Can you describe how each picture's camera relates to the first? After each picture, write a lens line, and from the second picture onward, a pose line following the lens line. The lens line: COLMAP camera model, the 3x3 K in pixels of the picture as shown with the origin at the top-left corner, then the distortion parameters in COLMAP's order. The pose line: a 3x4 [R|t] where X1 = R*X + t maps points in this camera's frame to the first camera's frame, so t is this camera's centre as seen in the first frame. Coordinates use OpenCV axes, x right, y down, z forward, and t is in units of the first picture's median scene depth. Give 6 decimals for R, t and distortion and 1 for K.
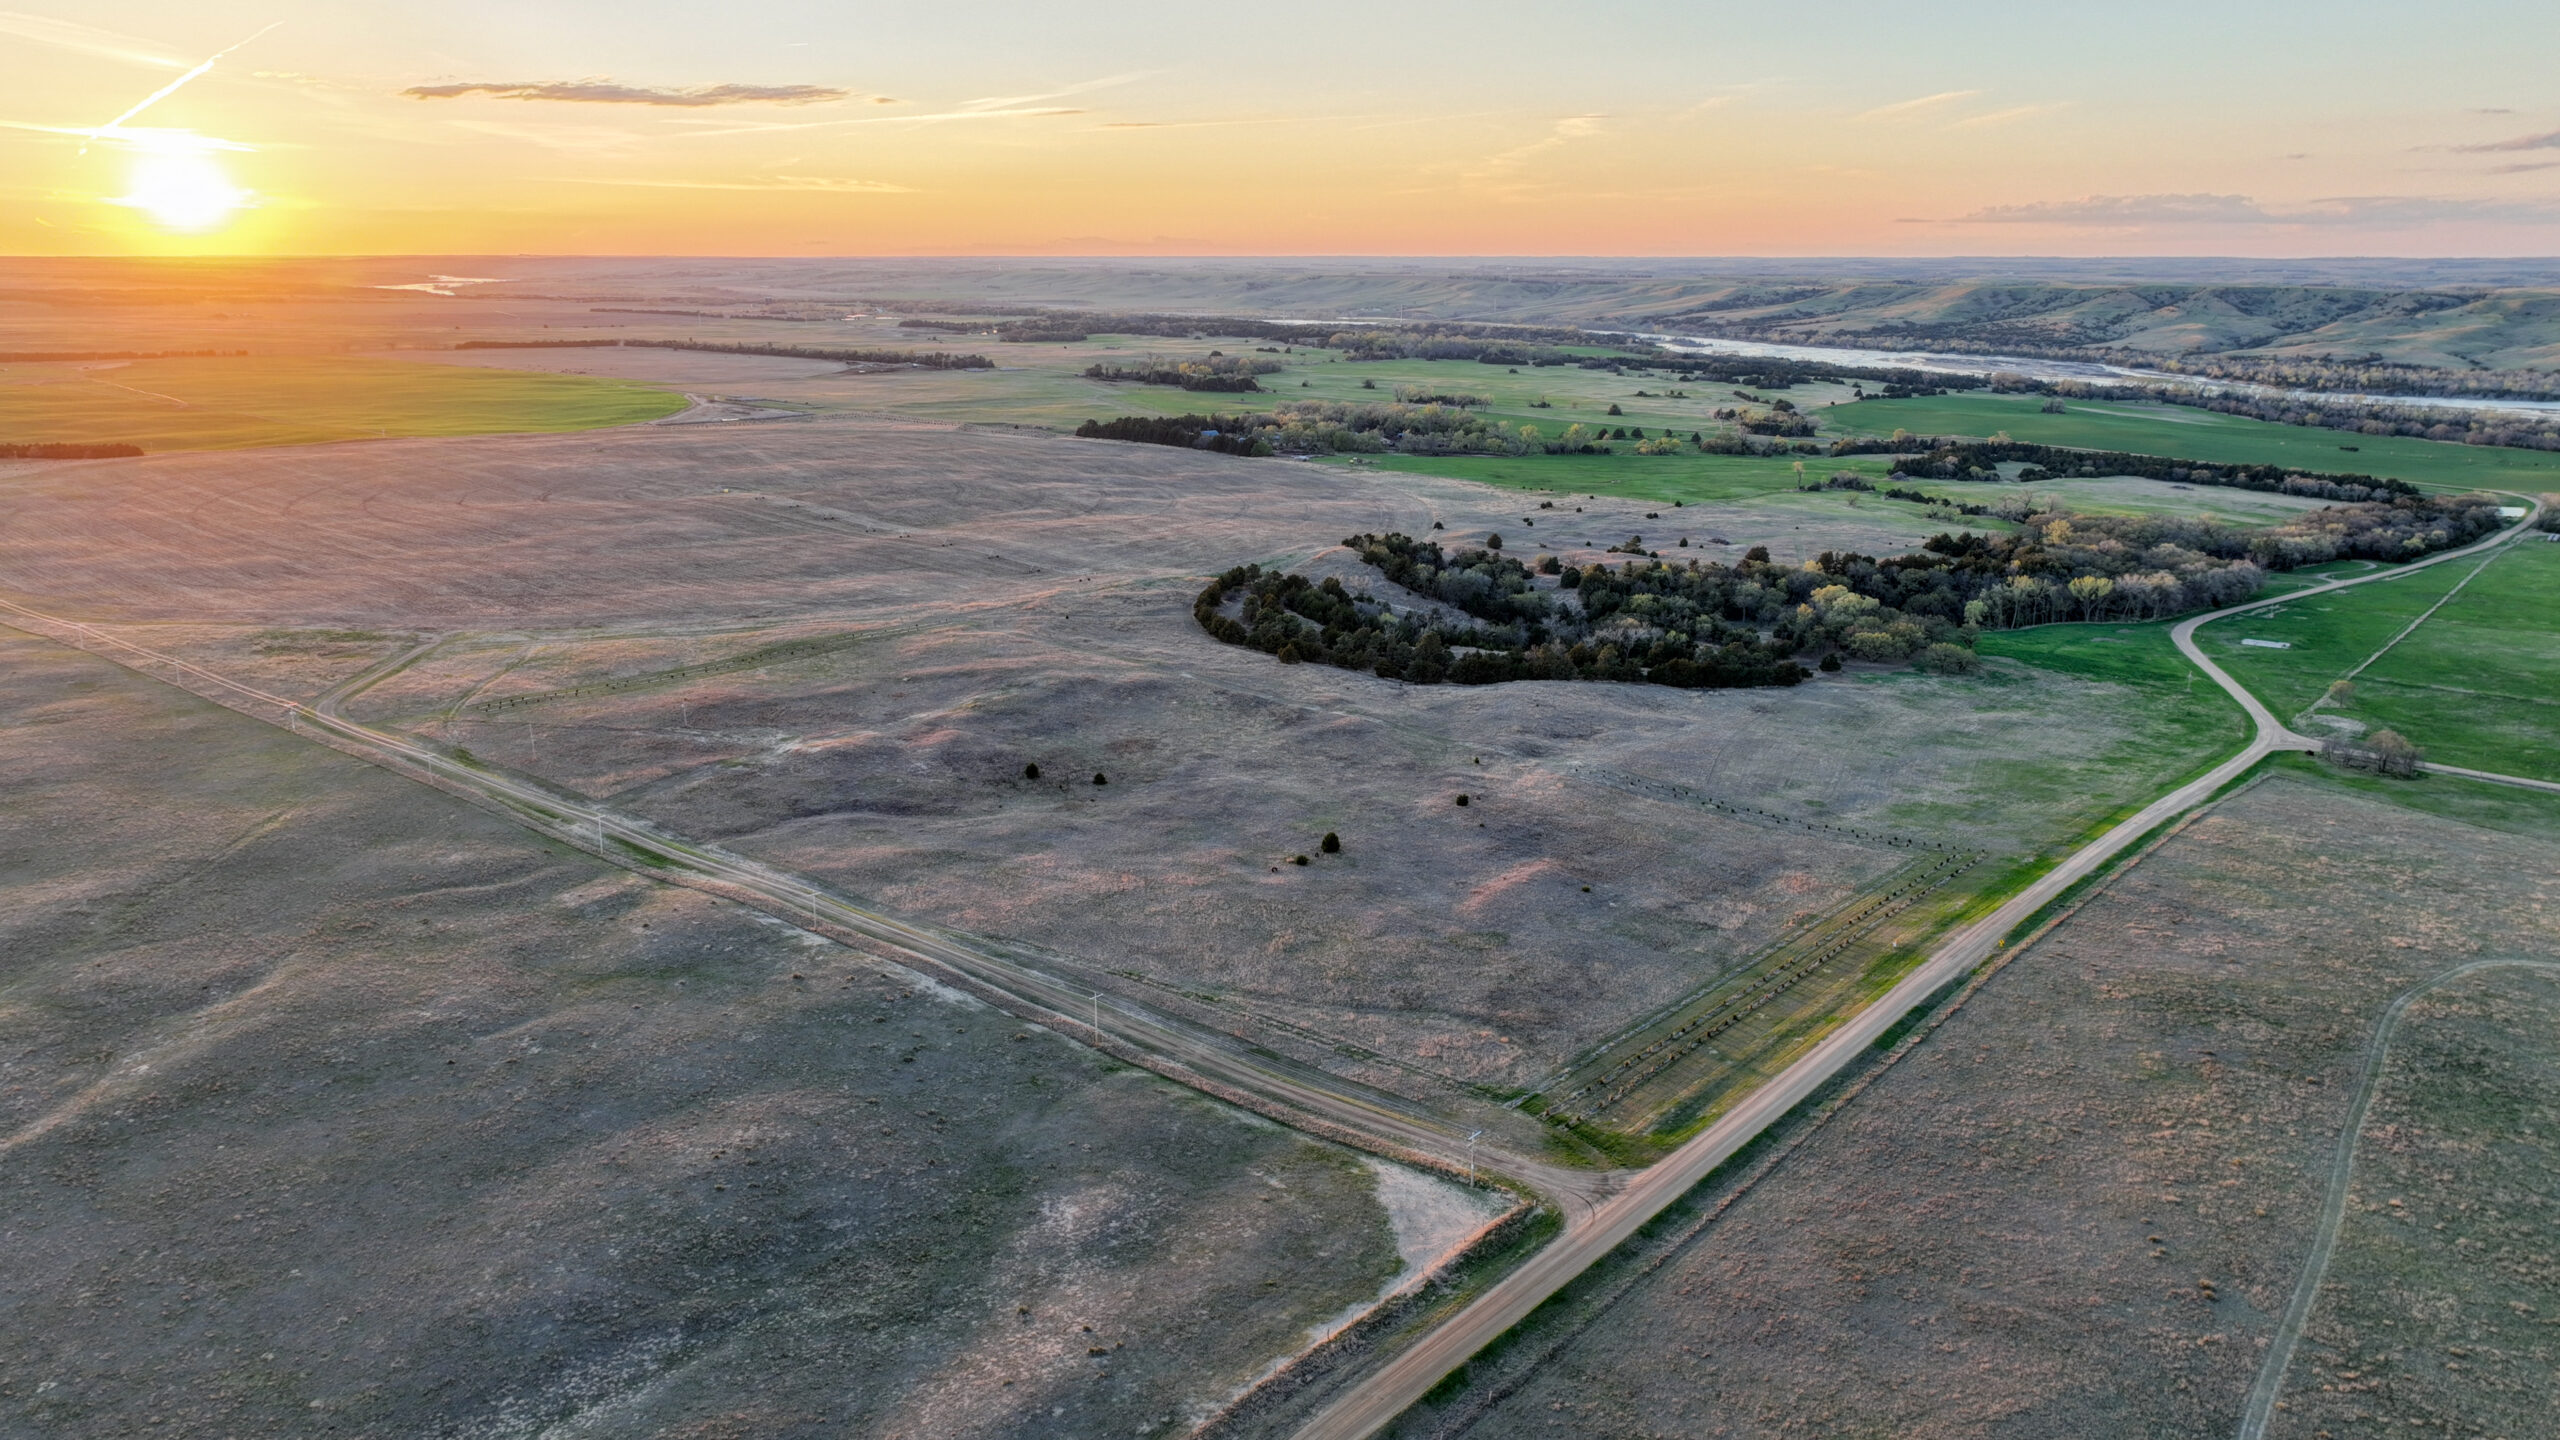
lens RADIAL K [[1795.2, 0, 1280.9], [0, 1795.2, 718.0], [0, 0, 1]] dist [-0.003363, 0.019712]
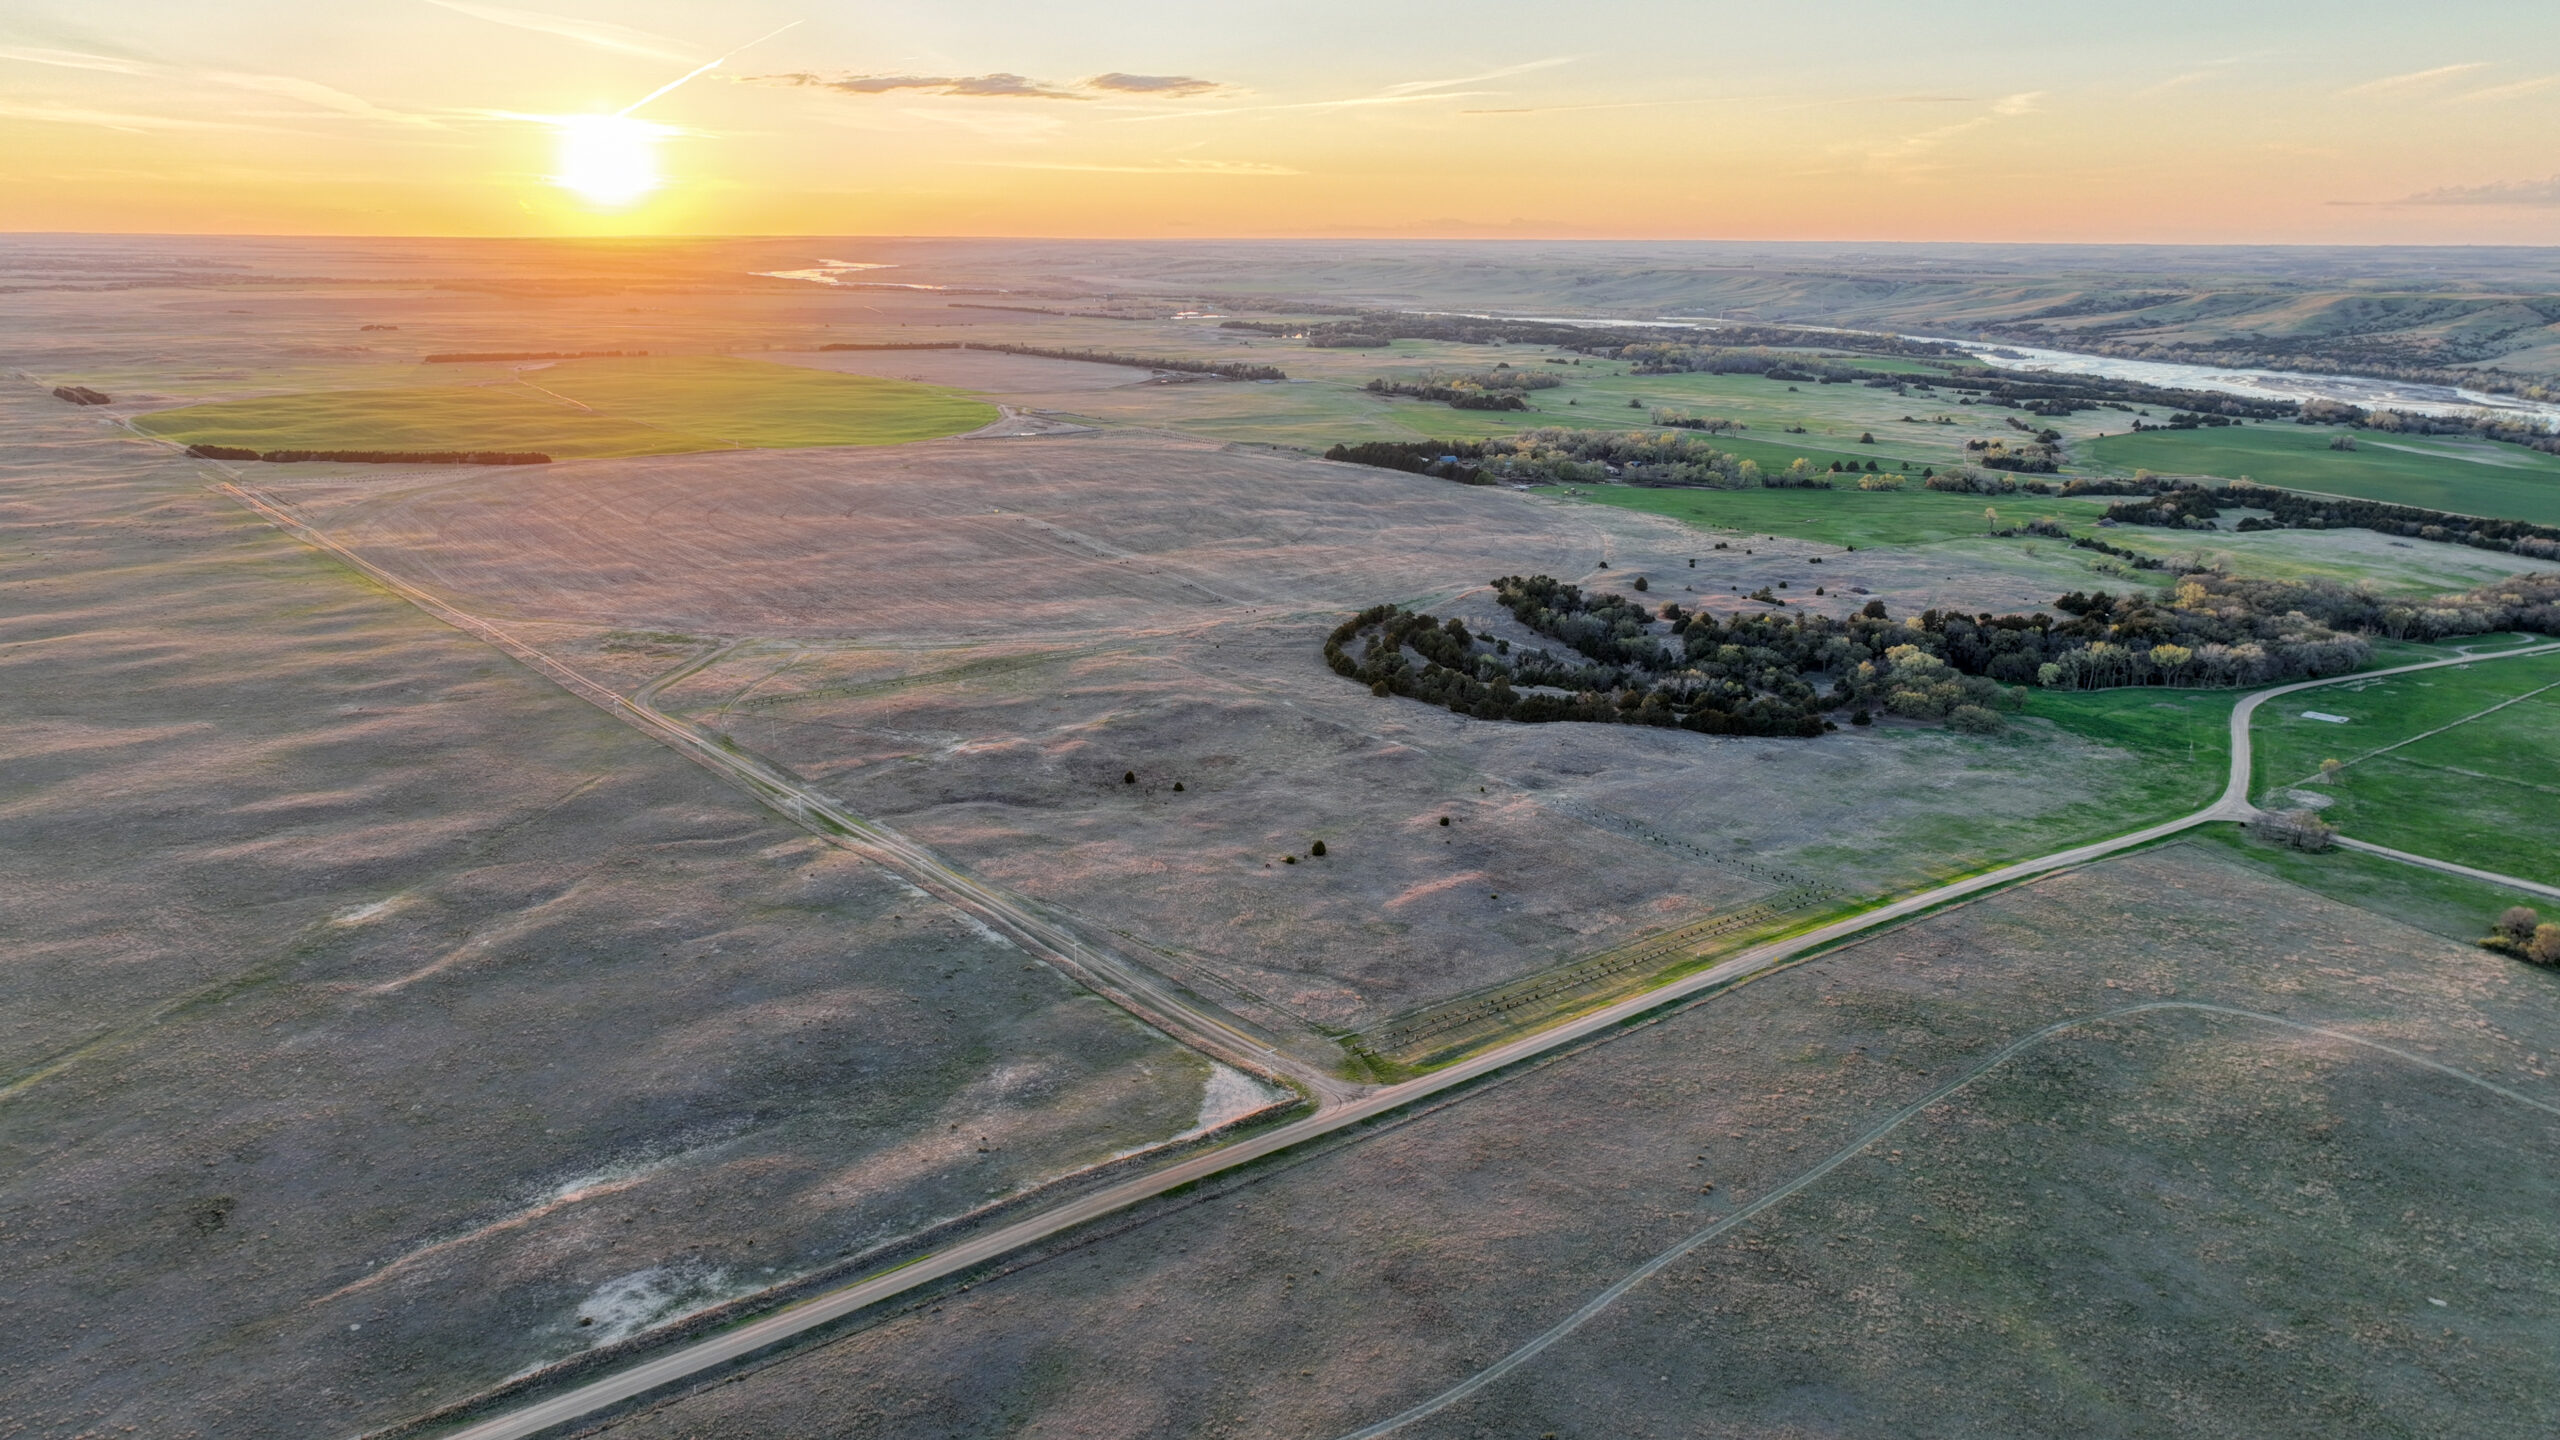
lens RADIAL K [[1795.2, 0, 1285.7], [0, 1795.2, 718.3], [0, 0, 1]] dist [-0.003363, 0.019712]
pose [[0.982385, 0.052760, -0.179264, 0.236330], [-0.051040, 0.998596, 0.014197, -0.043585], [0.179761, -0.004797, 0.983699, -0.304347]]
